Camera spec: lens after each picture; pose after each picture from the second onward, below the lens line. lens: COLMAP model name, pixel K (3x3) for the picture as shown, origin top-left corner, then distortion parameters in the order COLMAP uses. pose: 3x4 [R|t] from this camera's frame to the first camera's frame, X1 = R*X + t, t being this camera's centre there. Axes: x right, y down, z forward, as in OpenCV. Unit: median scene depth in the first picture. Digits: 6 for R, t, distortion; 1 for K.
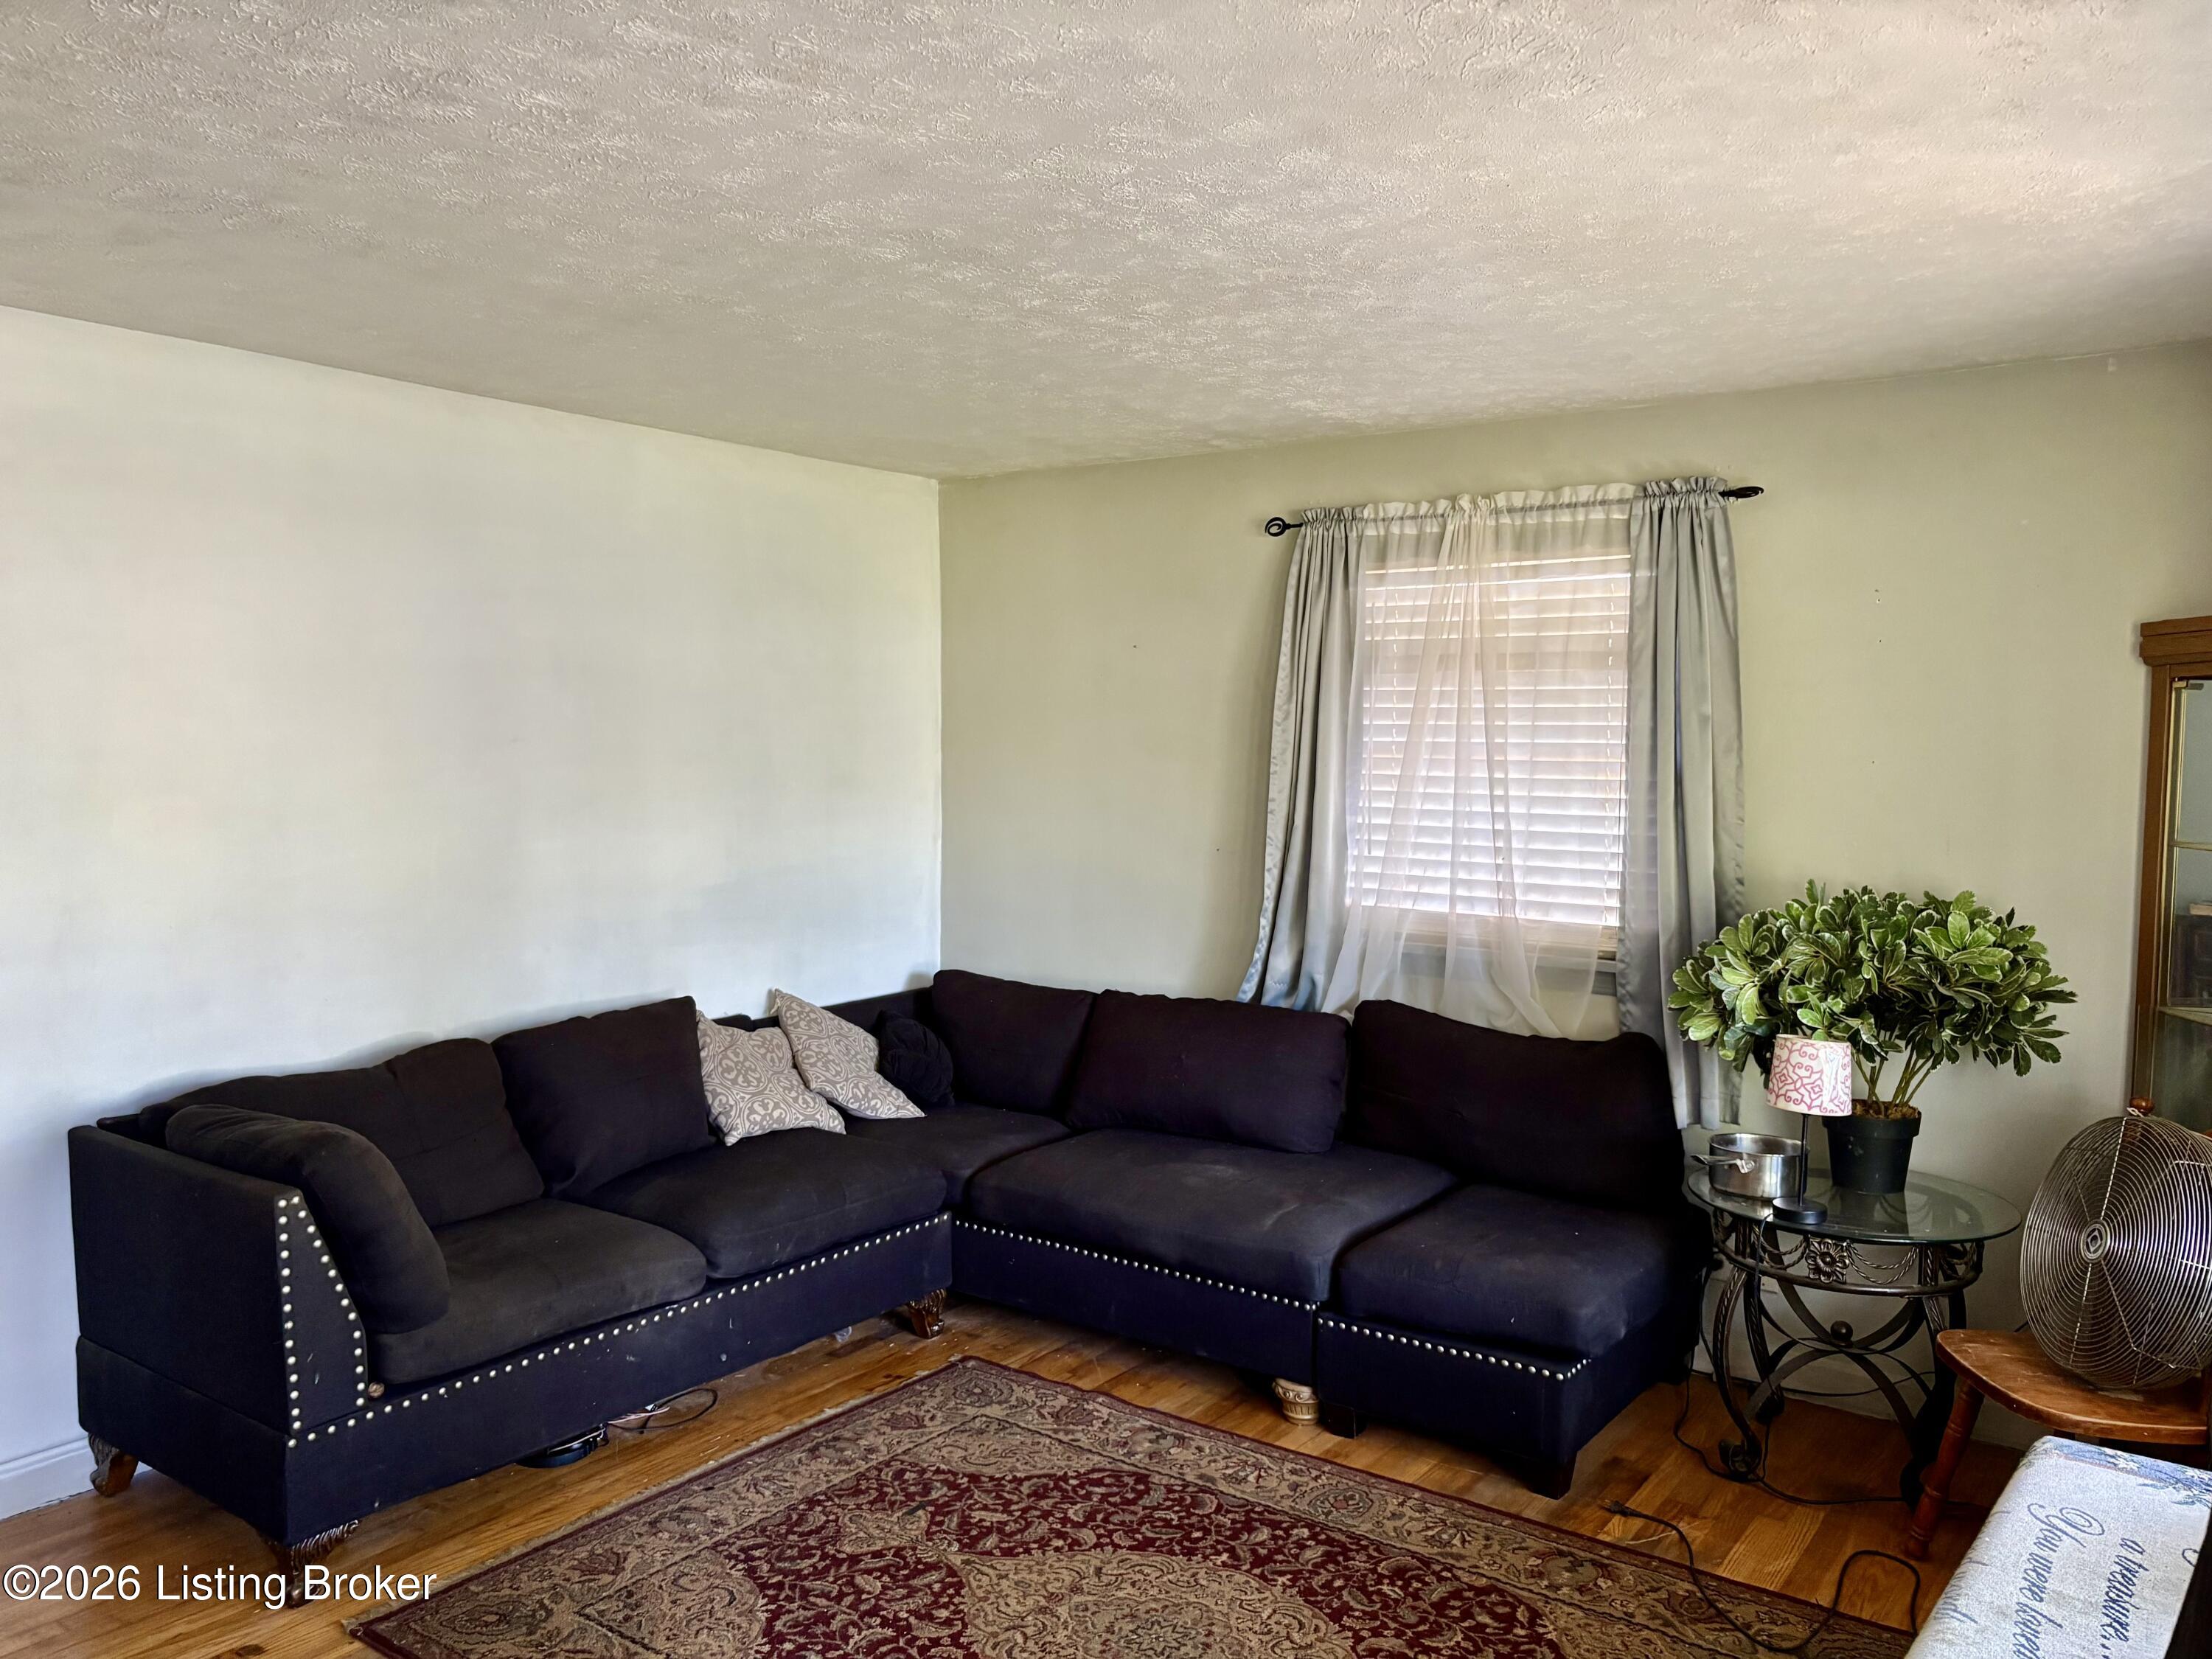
lens RADIAL K [[1686.5, 0, 1112.3], [0, 1686.5, 830.3], [0, 0, 1]] dist [0.014934, -0.004070]
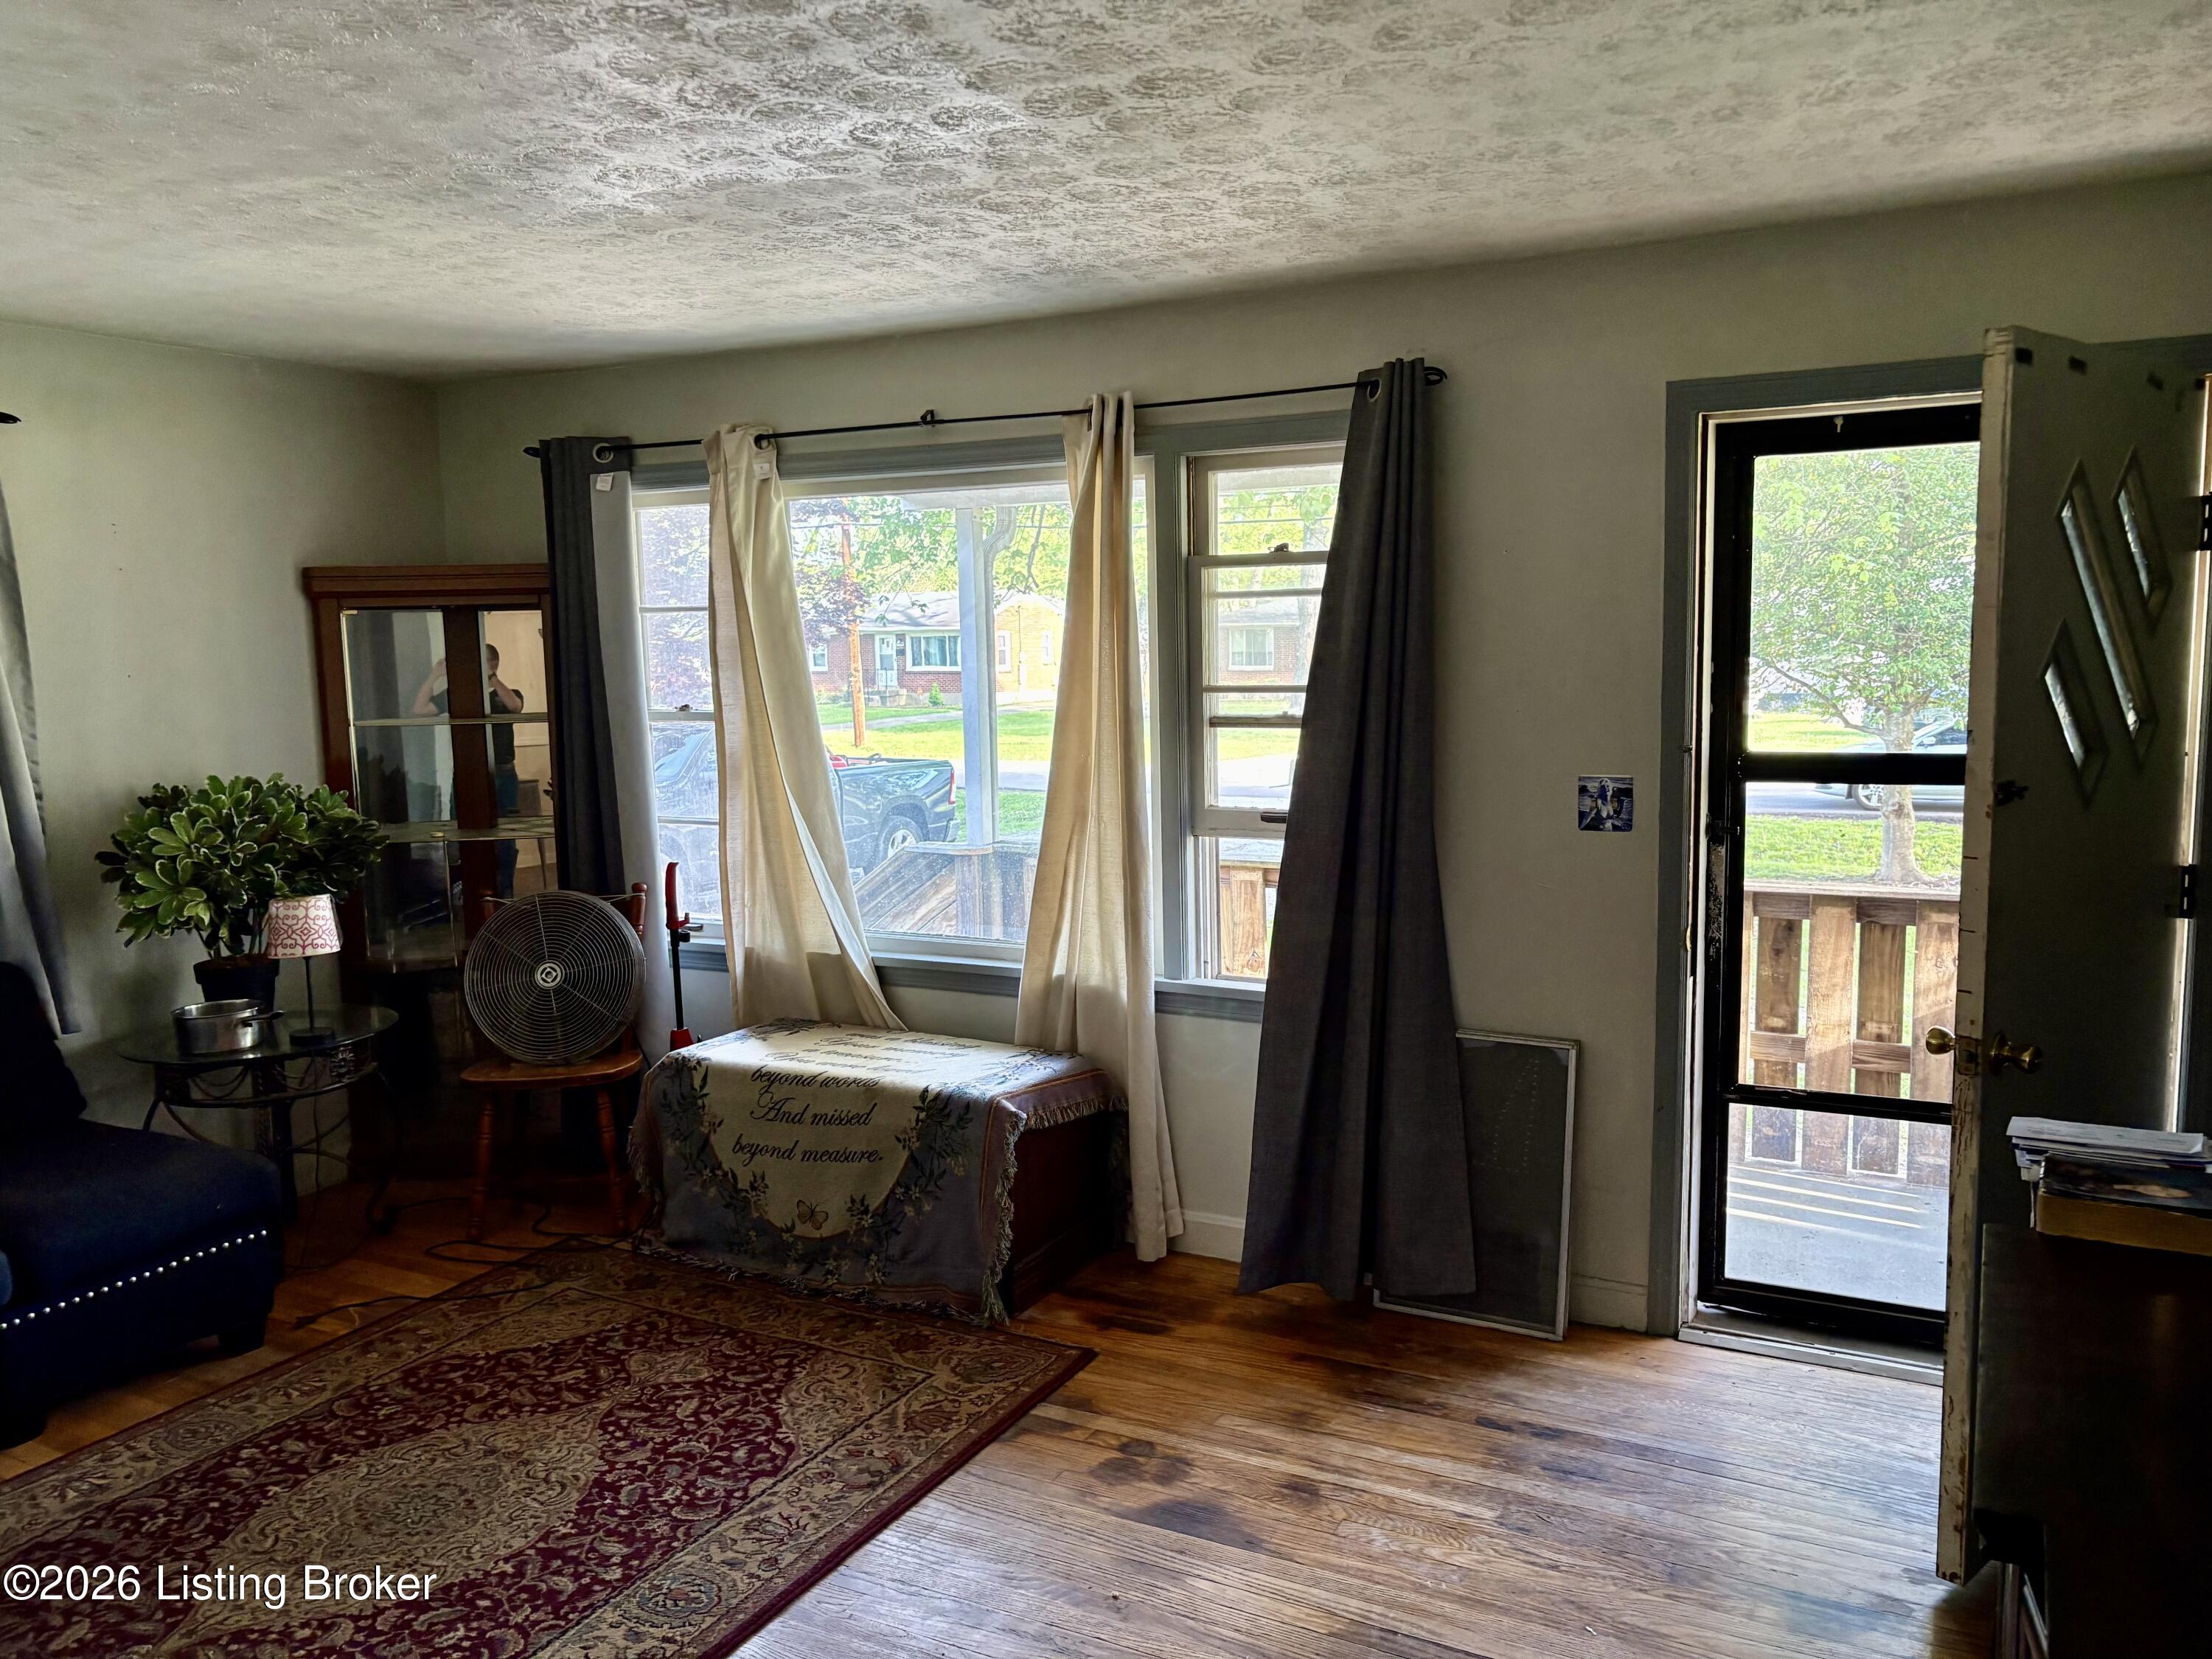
lens RADIAL K [[1686.5, 0, 1112.6], [0, 1686.5, 835.8], [0, 0, 1]] dist [0.014934, -0.004070]
pose [[-0.137762, -0.122828, 0.982820, -0.886474], [0.076813, 0.987968, 0.134238, -0.041803], [-0.987482, 0.093987, -0.126669, 0.574384]]
